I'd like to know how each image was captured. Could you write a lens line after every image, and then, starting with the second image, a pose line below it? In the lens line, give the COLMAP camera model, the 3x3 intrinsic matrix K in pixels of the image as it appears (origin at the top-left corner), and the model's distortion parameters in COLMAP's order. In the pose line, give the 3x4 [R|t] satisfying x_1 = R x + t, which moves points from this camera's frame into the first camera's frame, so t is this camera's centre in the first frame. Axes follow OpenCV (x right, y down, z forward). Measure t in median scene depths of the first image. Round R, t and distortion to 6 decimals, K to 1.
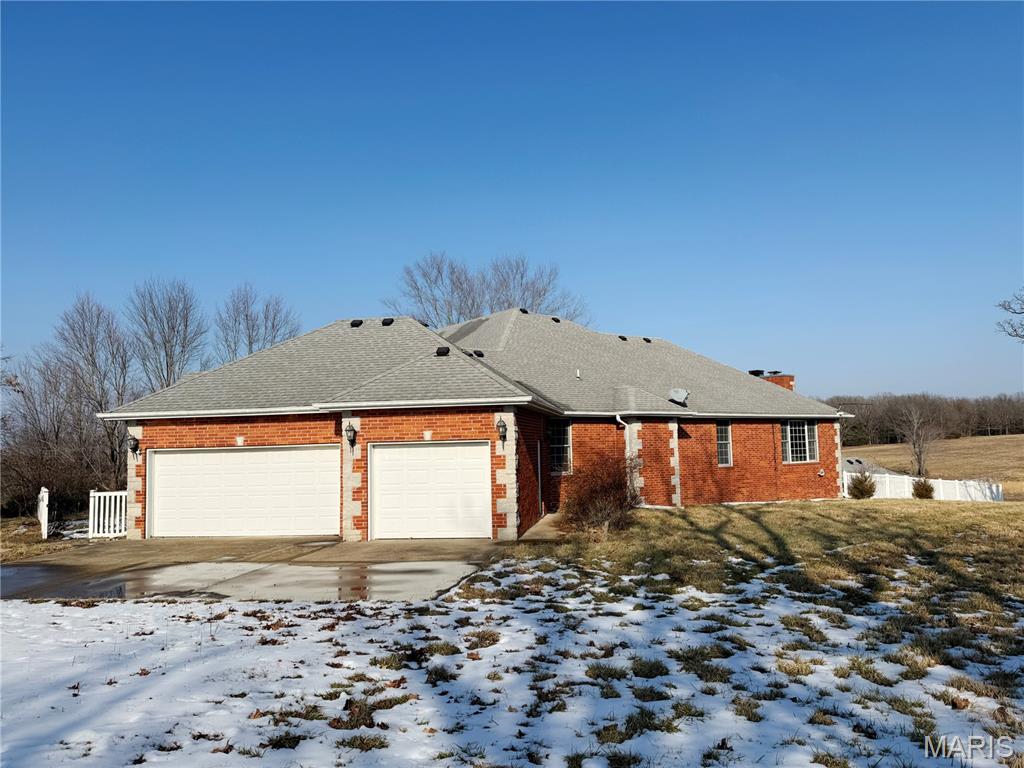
lens RADIAL K [[741.1, 0, 512.0], [0, 741.1, 384.0], [0, 0, 1]] dist [0.115205, -0.158435]
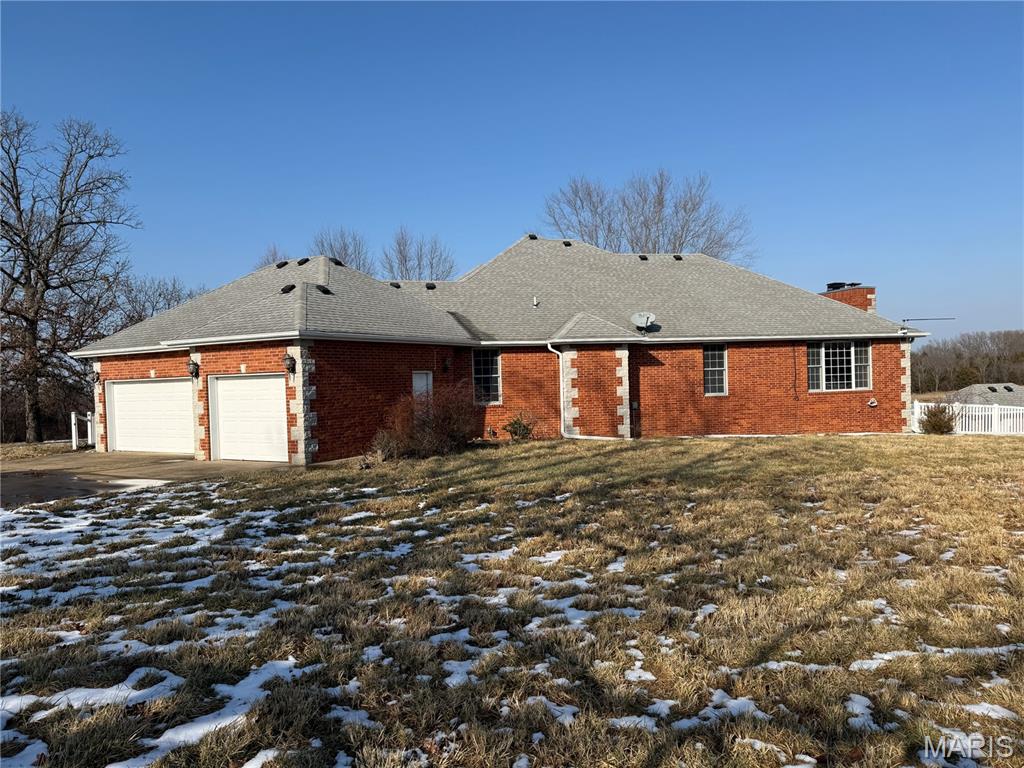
lens RADIAL K [[741.1, 0, 512.0], [0, 741.1, 384.0], [0, 0, 1]] dist [0.115205, -0.158435]
pose [[0.925098, -0.002247, -0.379721, 0.556571], [0.039873, 0.995029, 0.091253, 0.005326], [0.377628, -0.099558, 0.920590, 0.105091]]
